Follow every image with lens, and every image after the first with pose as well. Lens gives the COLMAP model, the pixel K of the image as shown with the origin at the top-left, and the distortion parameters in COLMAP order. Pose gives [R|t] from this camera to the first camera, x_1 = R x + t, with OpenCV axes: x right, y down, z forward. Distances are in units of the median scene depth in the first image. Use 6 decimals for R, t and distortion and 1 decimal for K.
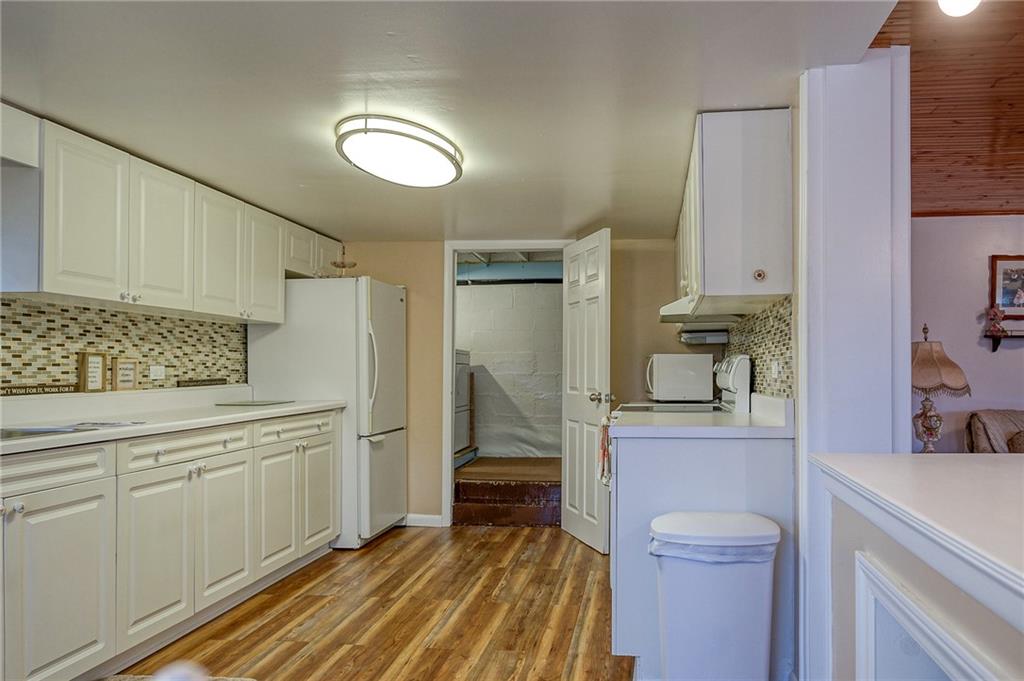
lens RADIAL K [[749.8, 0, 512.6], [0, 749.8, 361.2], [0, 0, 1]] dist [0.002913, 0.000308]
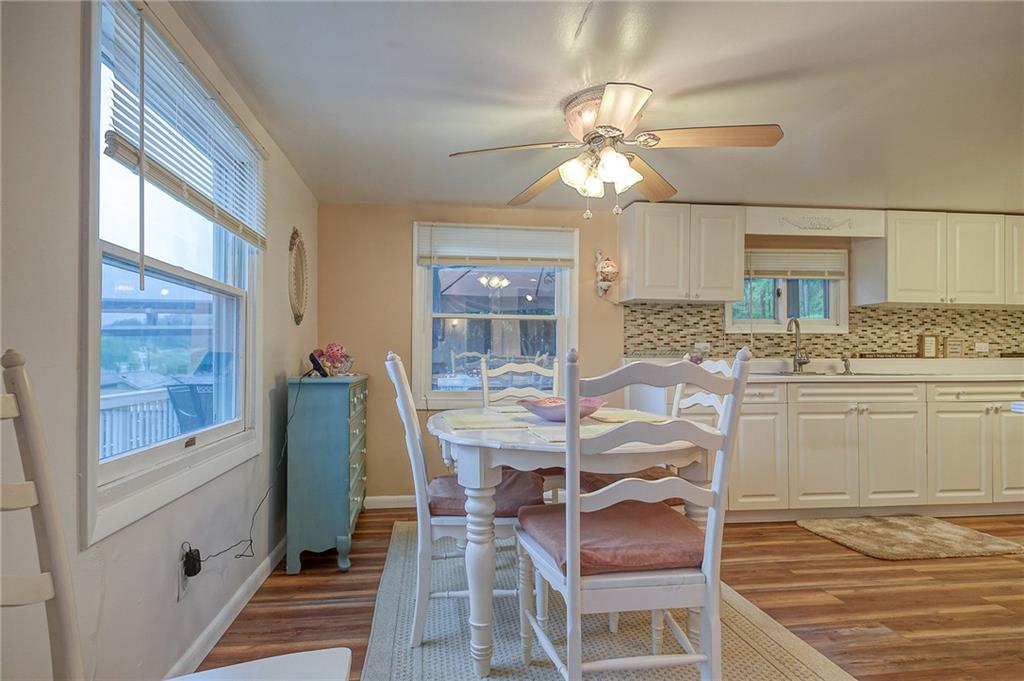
lens RADIAL K [[579.7, 0, 511.0], [0, 579.7, 355.8], [0, 0, 1]] dist [0.000347, 0.000025]
pose [[0.304852, -0.007232, -0.952372, 0.394514], [0.007524, 0.999958, -0.005185, 0.035724], [0.952370, -0.005585, 0.304894, -0.287901]]
